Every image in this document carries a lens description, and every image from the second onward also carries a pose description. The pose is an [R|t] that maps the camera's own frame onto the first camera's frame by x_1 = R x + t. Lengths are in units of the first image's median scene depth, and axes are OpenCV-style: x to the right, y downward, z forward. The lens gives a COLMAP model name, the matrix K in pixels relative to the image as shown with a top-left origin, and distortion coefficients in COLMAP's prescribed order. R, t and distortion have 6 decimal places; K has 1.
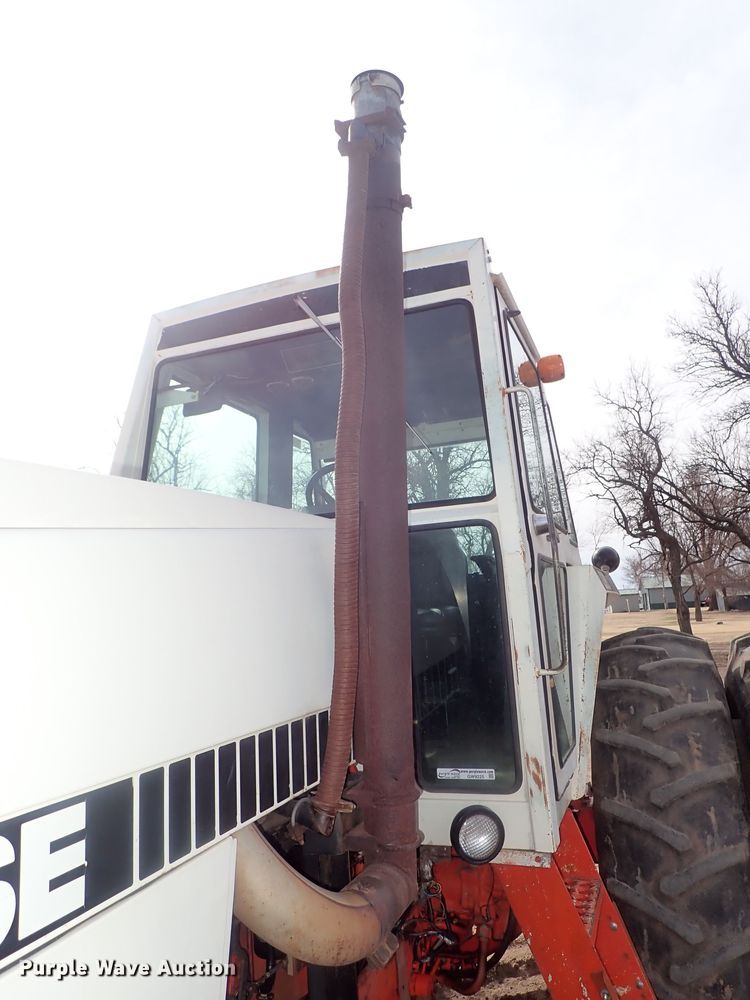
lens RADIAL K [[746.8, 0, 375.0], [0, 746.8, 500.0], [0, 0, 1]] dist [0.000826, -0.008081]
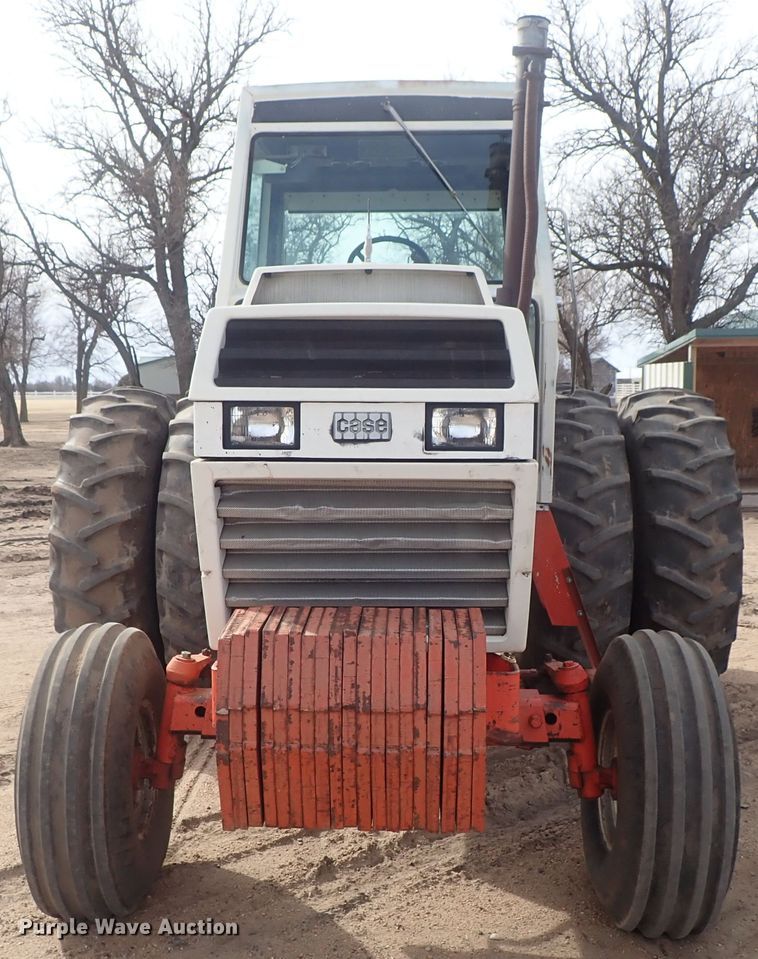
lens RADIAL K [[1125.4, 0, 375.9], [0, 1125.4, 511.1], [0, 0, 1]] dist [-0.019143, -0.022254]
pose [[0.944485, 0.021317, 0.327864, -0.720252], [-0.103781, 0.966160, 0.236147, -0.049520], [-0.311735, -0.257063, 0.914735, -0.898031]]
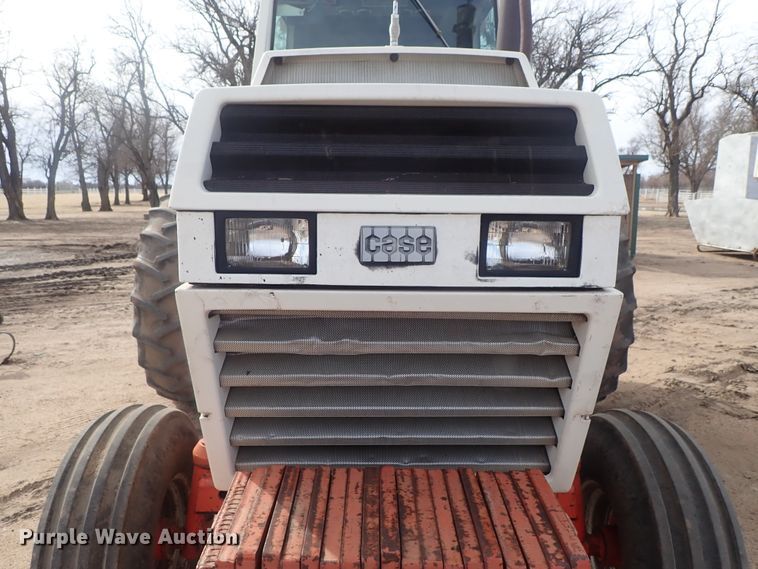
lens RADIAL K [[566.1, 0, 368.3], [0, 566.1, 283.1], [0, 0, 1]] dist [0.000826, -0.008081]
pose [[0.935859, 0.004323, 0.352347, -0.544315], [-0.112796, 0.950986, 0.287929, 0.039151], [-0.333832, -0.309204, 0.890477, -0.246808]]
